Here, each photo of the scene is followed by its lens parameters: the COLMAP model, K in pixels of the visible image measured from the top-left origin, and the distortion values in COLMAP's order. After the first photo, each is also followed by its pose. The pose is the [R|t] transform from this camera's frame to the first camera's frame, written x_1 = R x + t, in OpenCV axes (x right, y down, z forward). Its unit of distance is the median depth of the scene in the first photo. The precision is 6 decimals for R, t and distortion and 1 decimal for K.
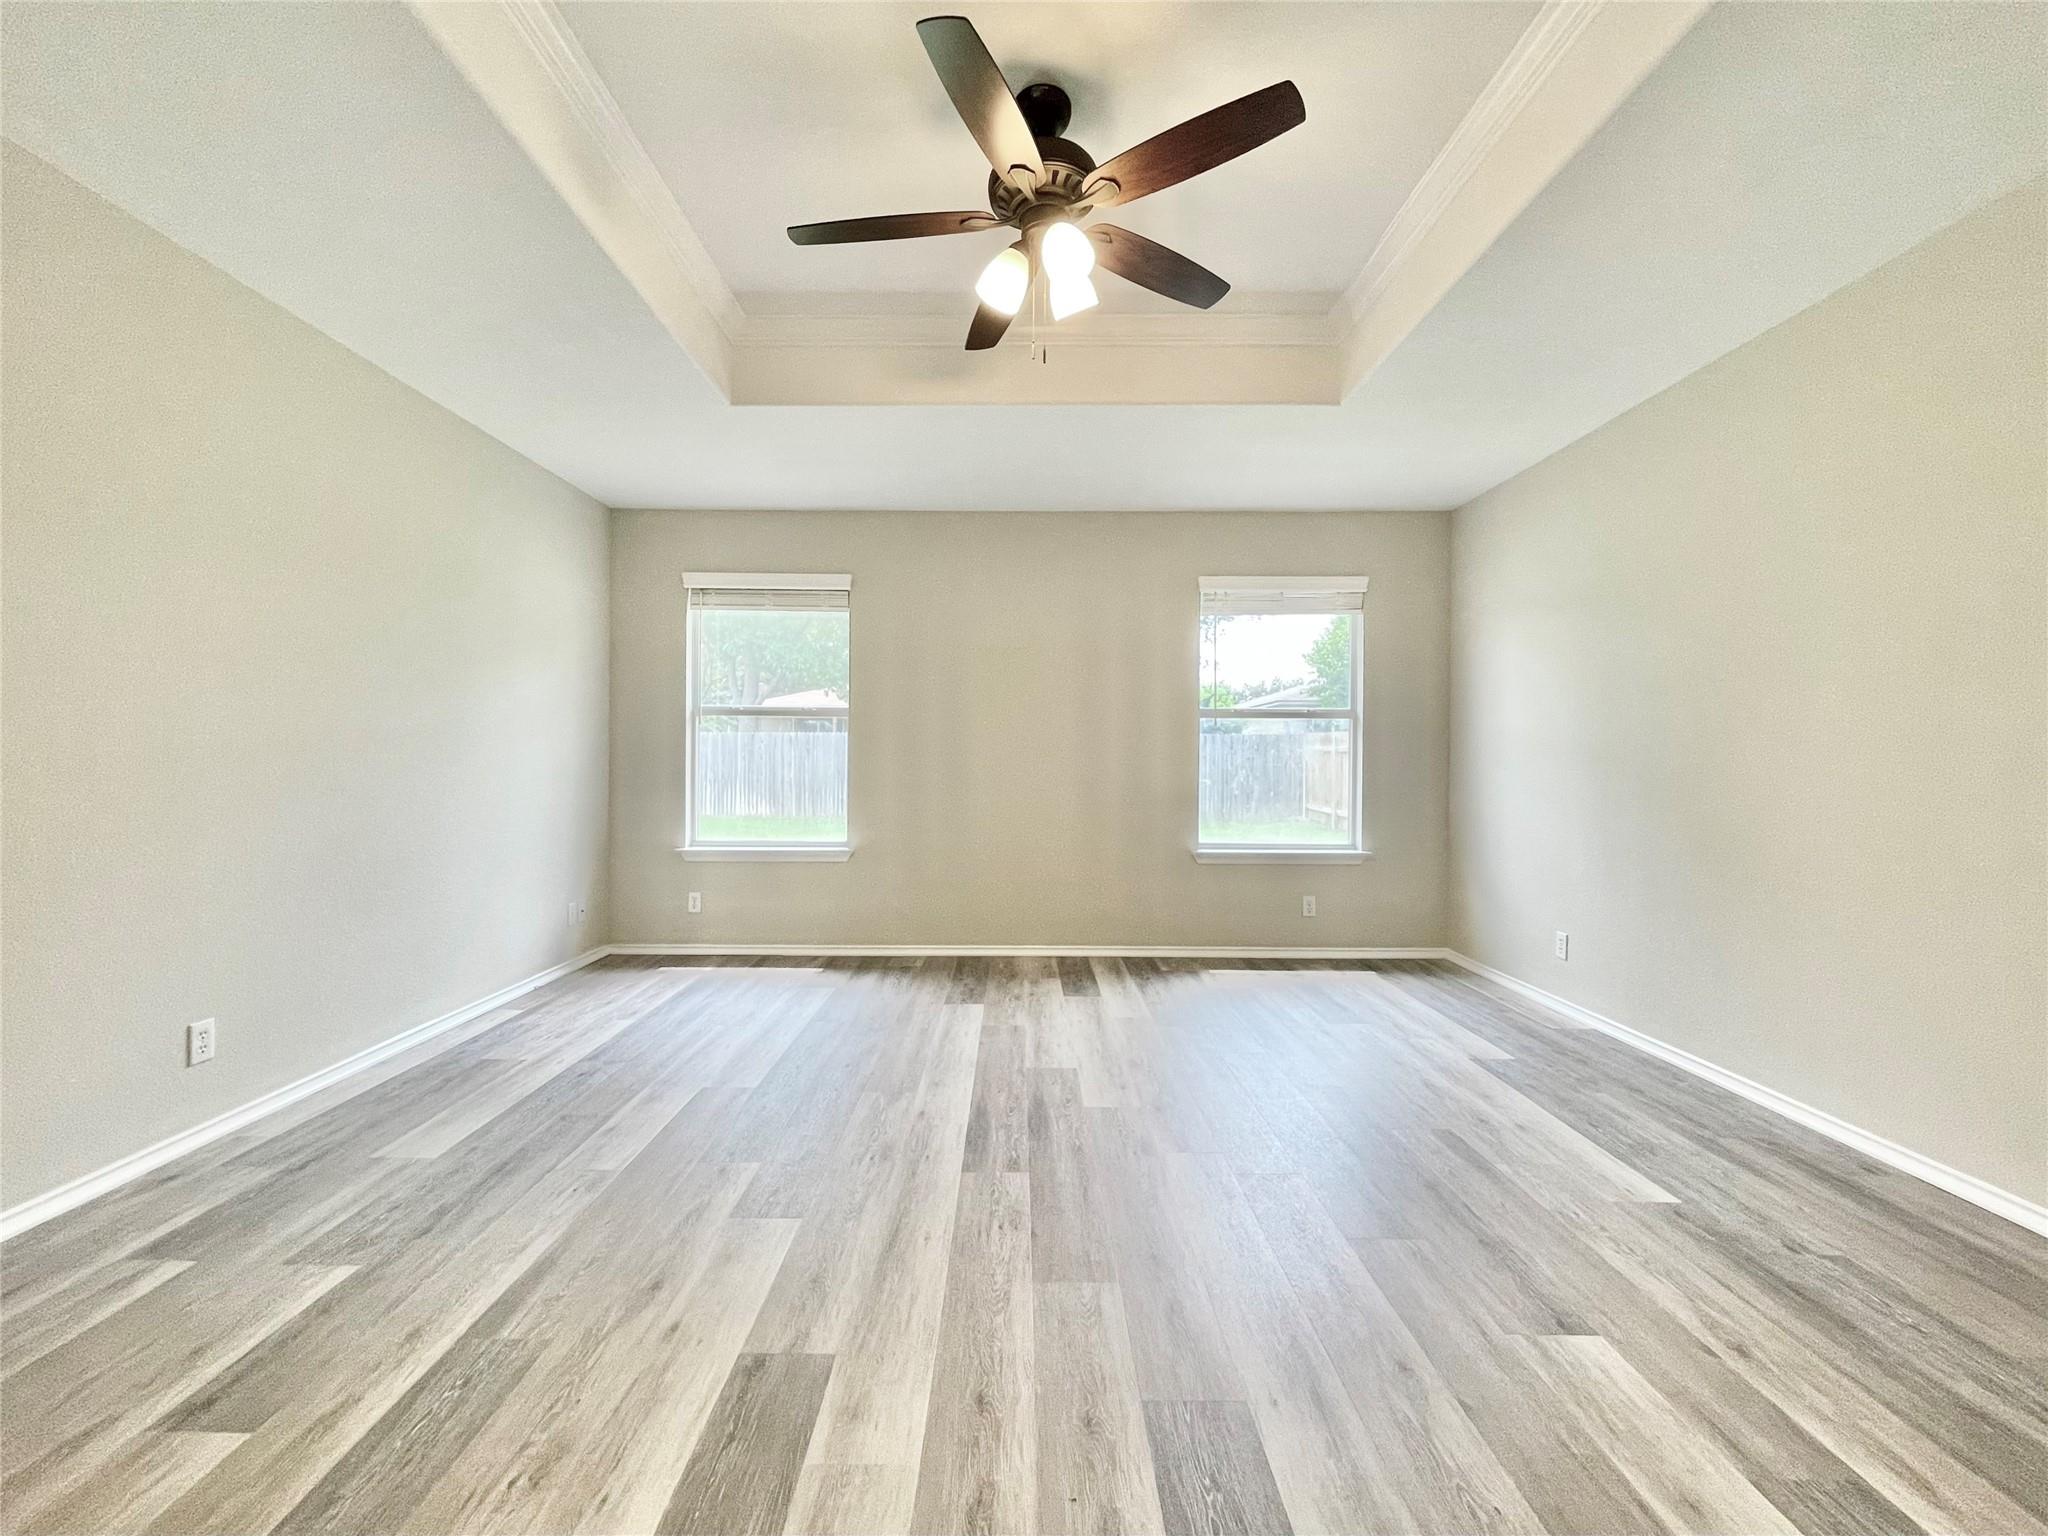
lens RADIAL K [[831.4, 0, 1014.0], [0, 831.4, 763.6], [0, 0, 1]] dist [-0.000297, 0.000018]
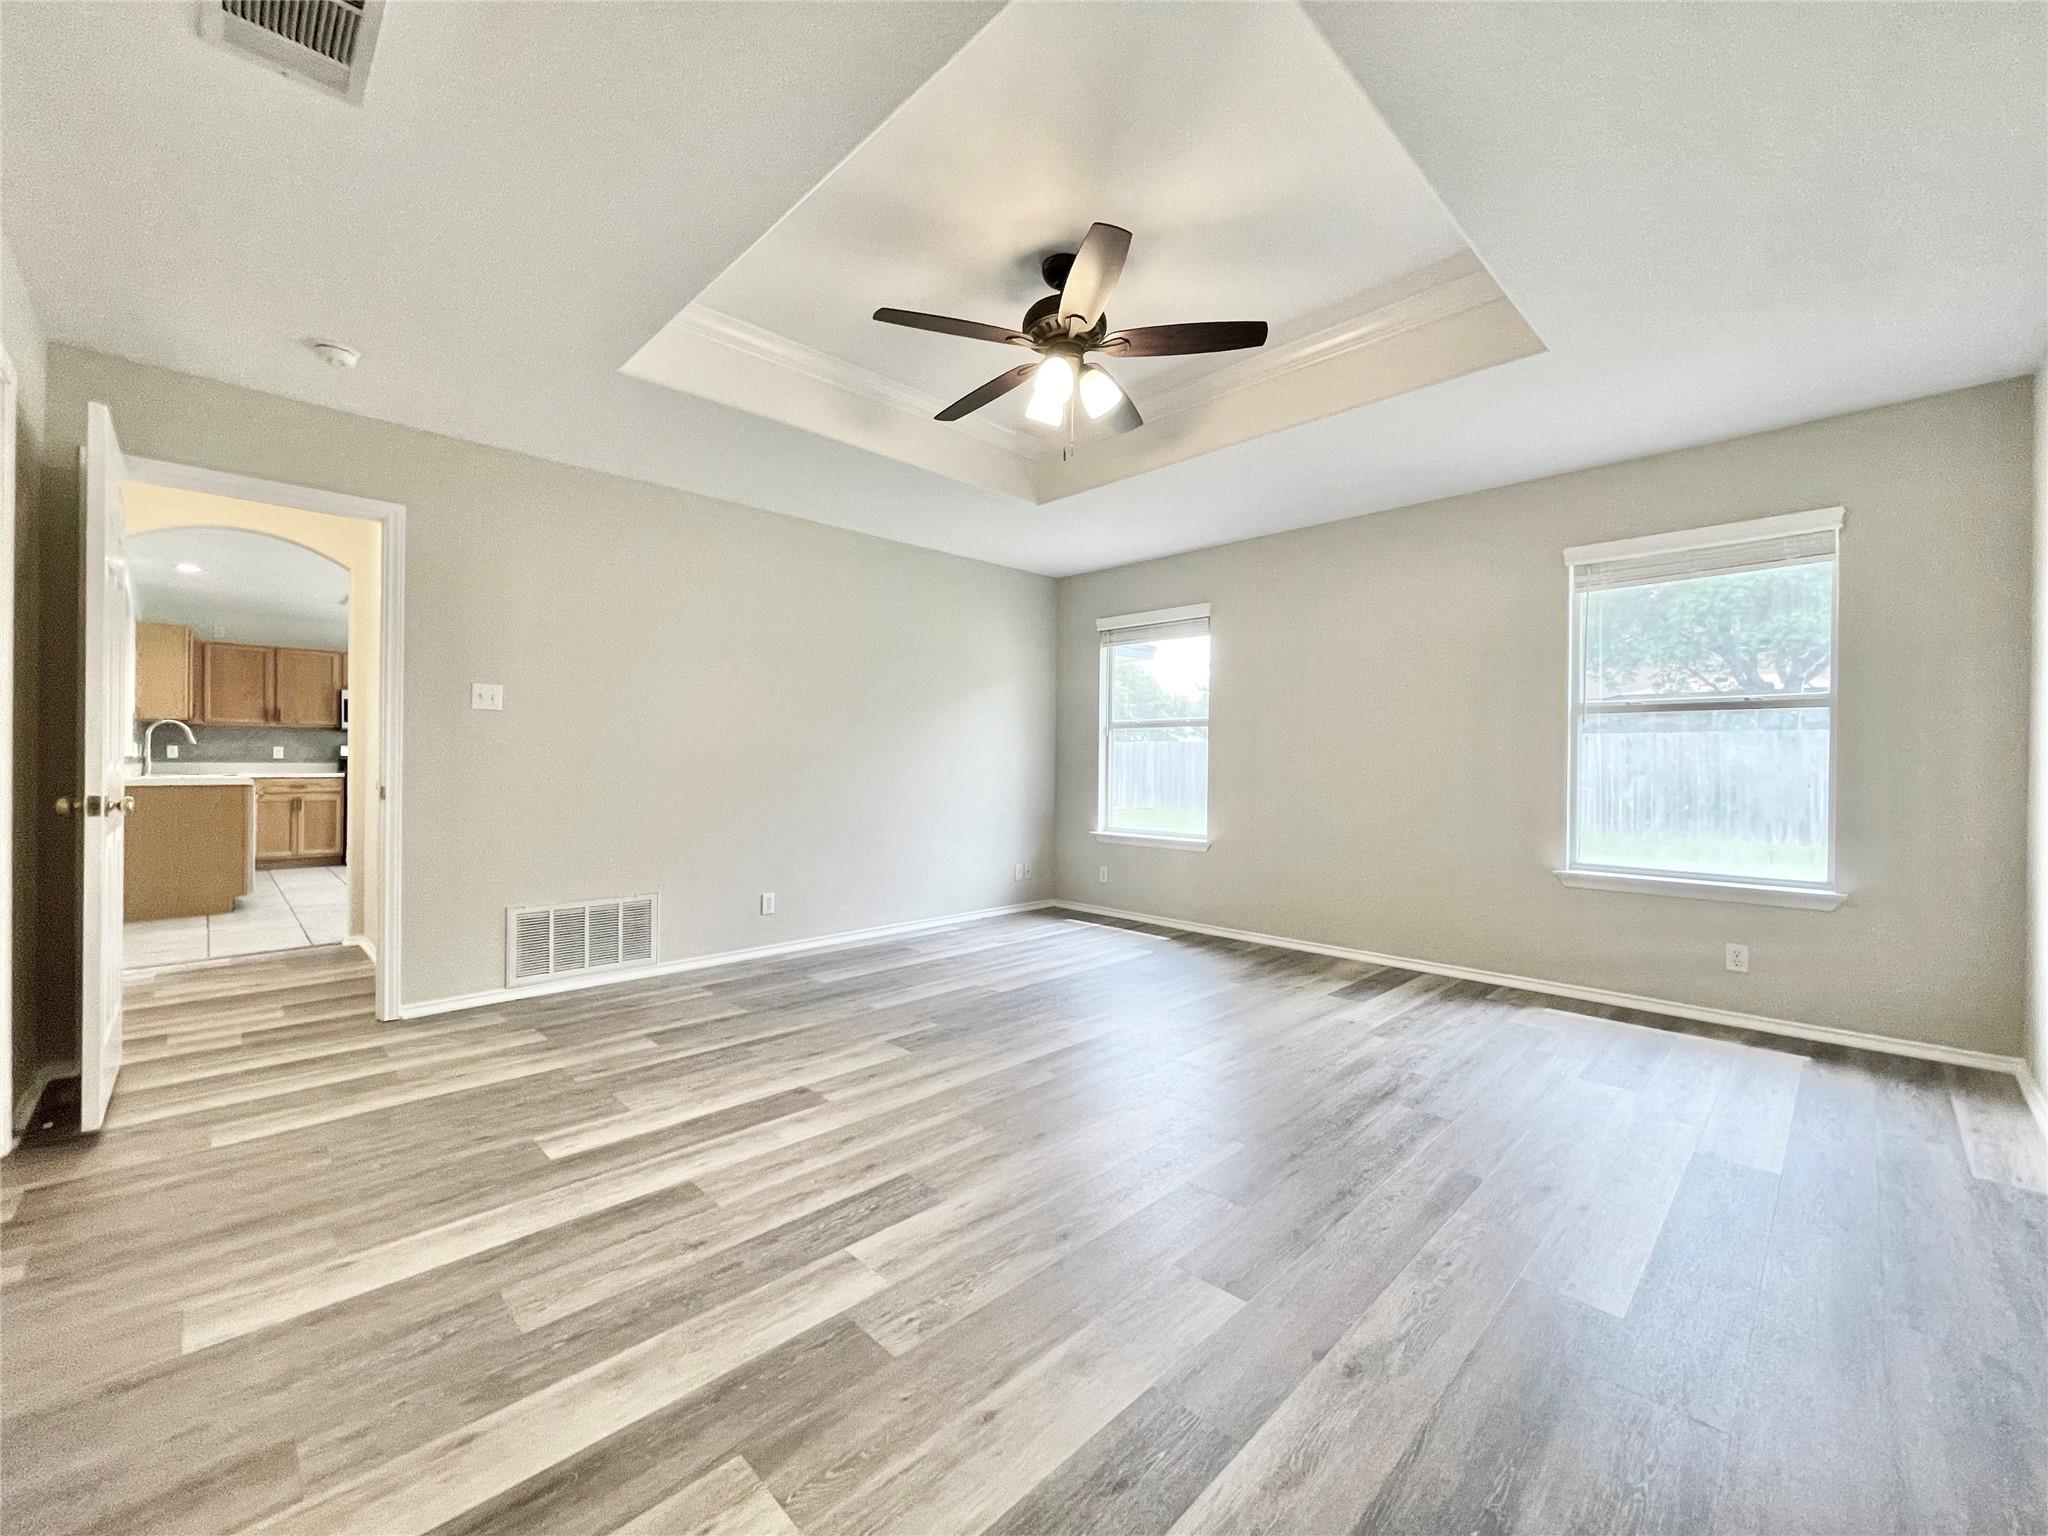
lens RADIAL K [[814.7, 0, 1031.2], [0, 814.7, 768.1], [0, 0, 1]] dist [0.001984, -0.000213]
pose [[0.717202, 0.004928, -0.696848, 0.520709], [-0.005697, 0.999983, 0.001208, 0.002223], [0.696842, 0.003104, 0.717218, 0.024761]]
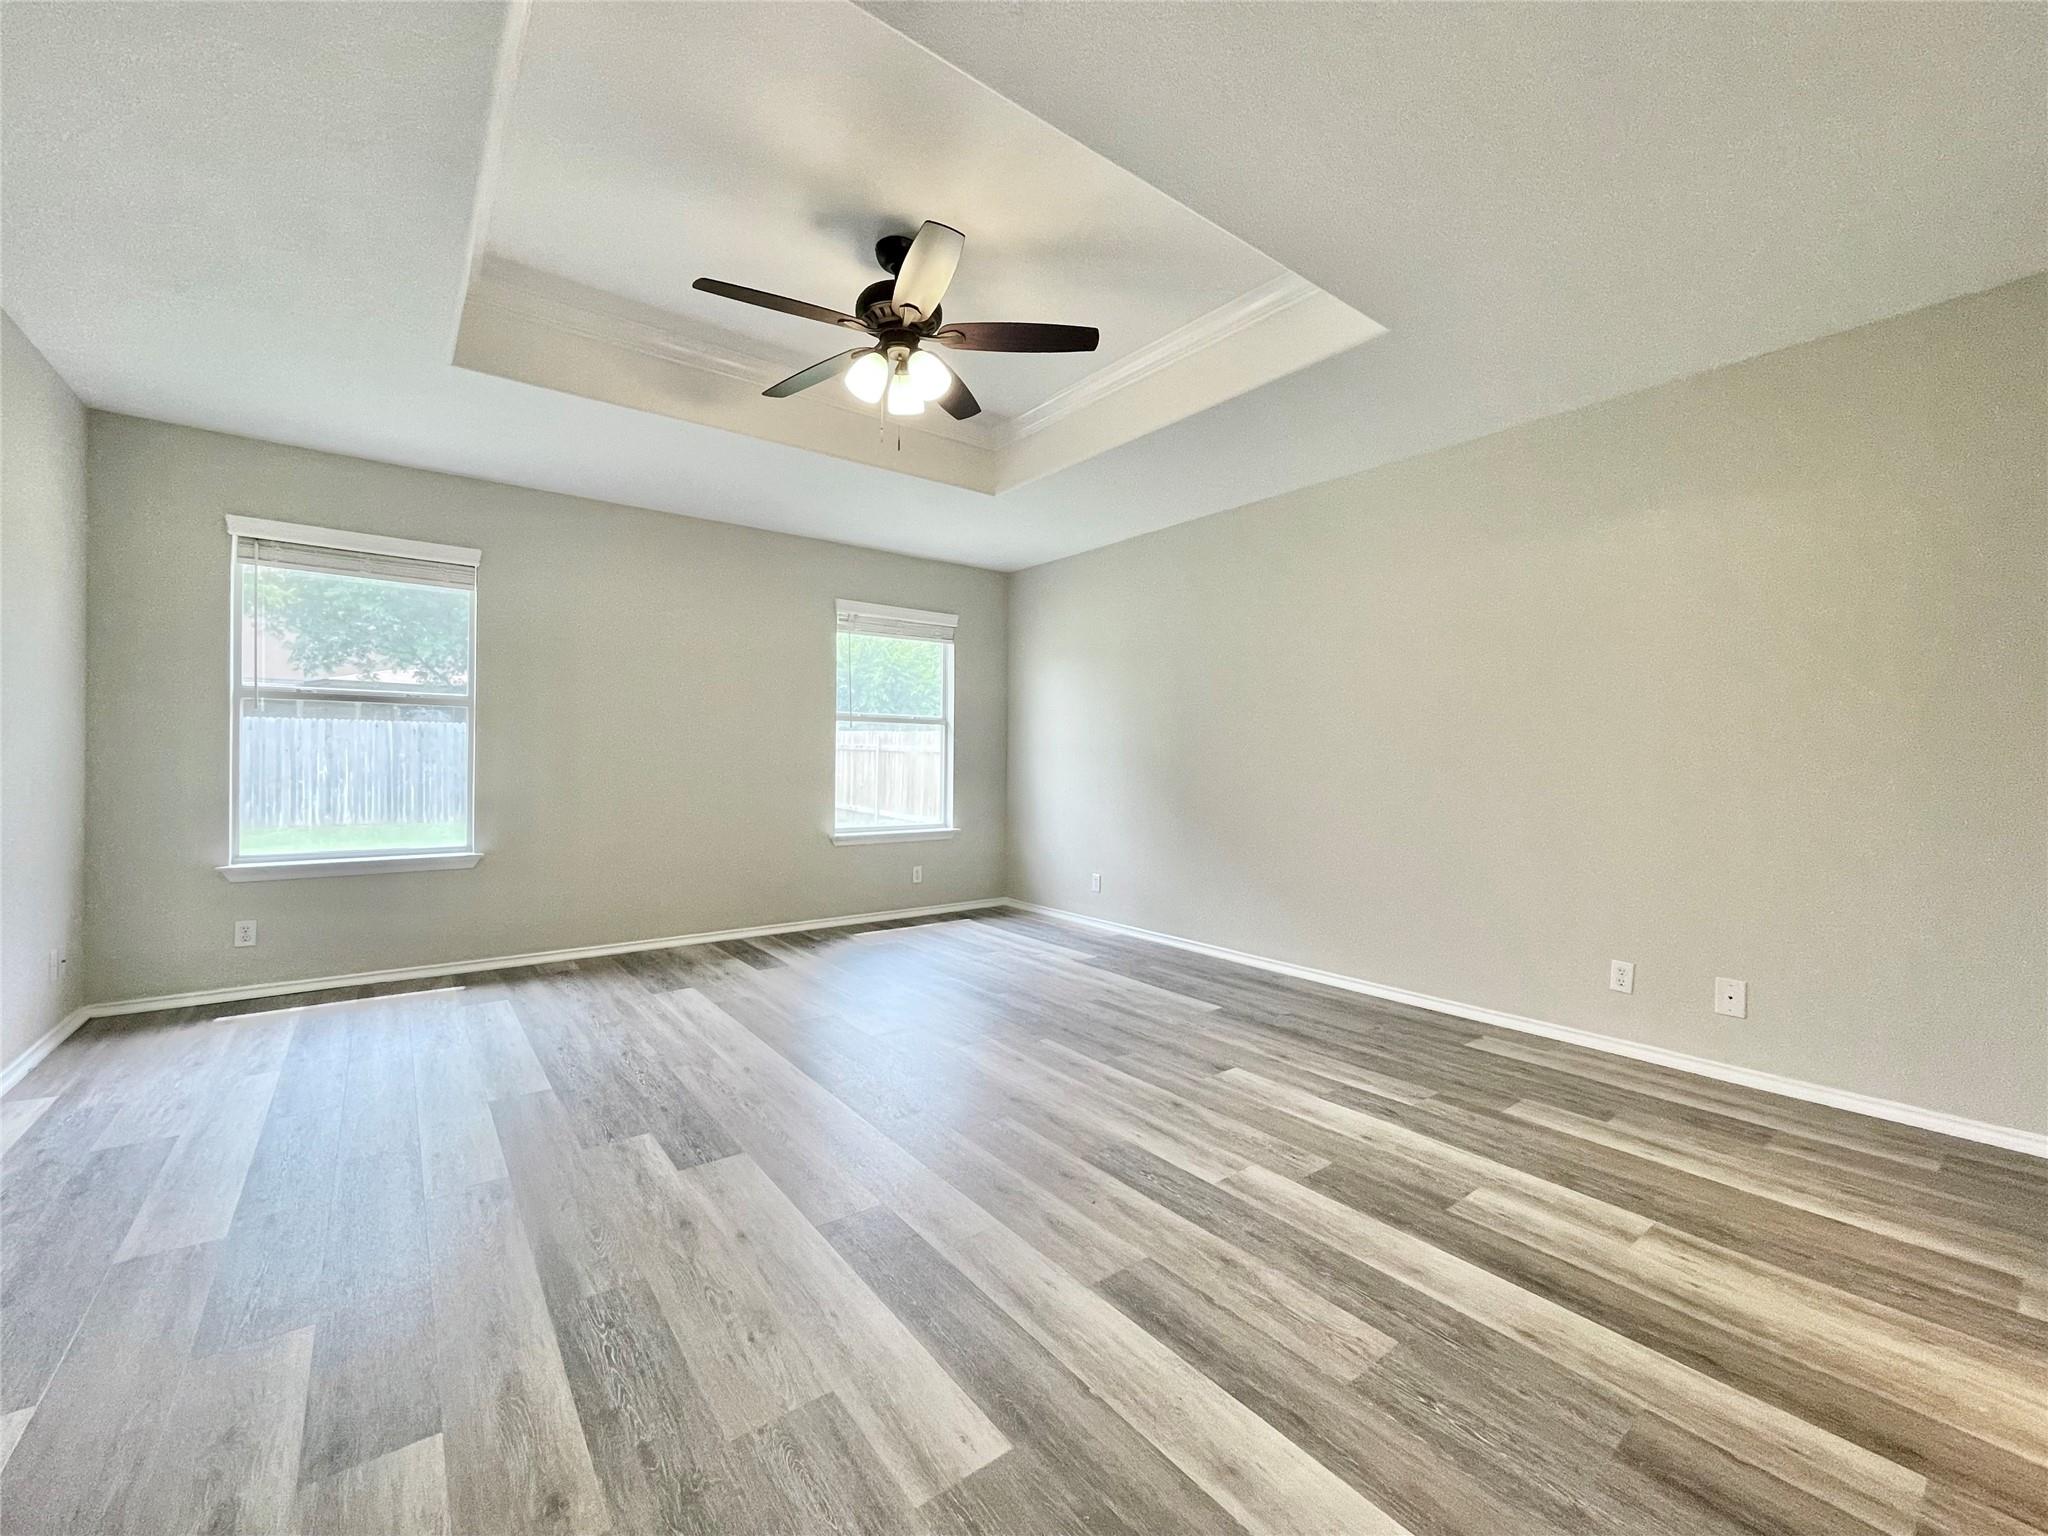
lens RADIAL K [[813.0, 0, 998.4], [0, 813.0, 762.2], [0, 0, 1]] dist [0.001485, 0.000289]
pose [[0.804444, 0.000891, 0.594027, -0.342058], [-0.002978, 0.999992, 0.002533, -0.000453], [-0.594020, -0.003807, 0.804441, -0.063689]]
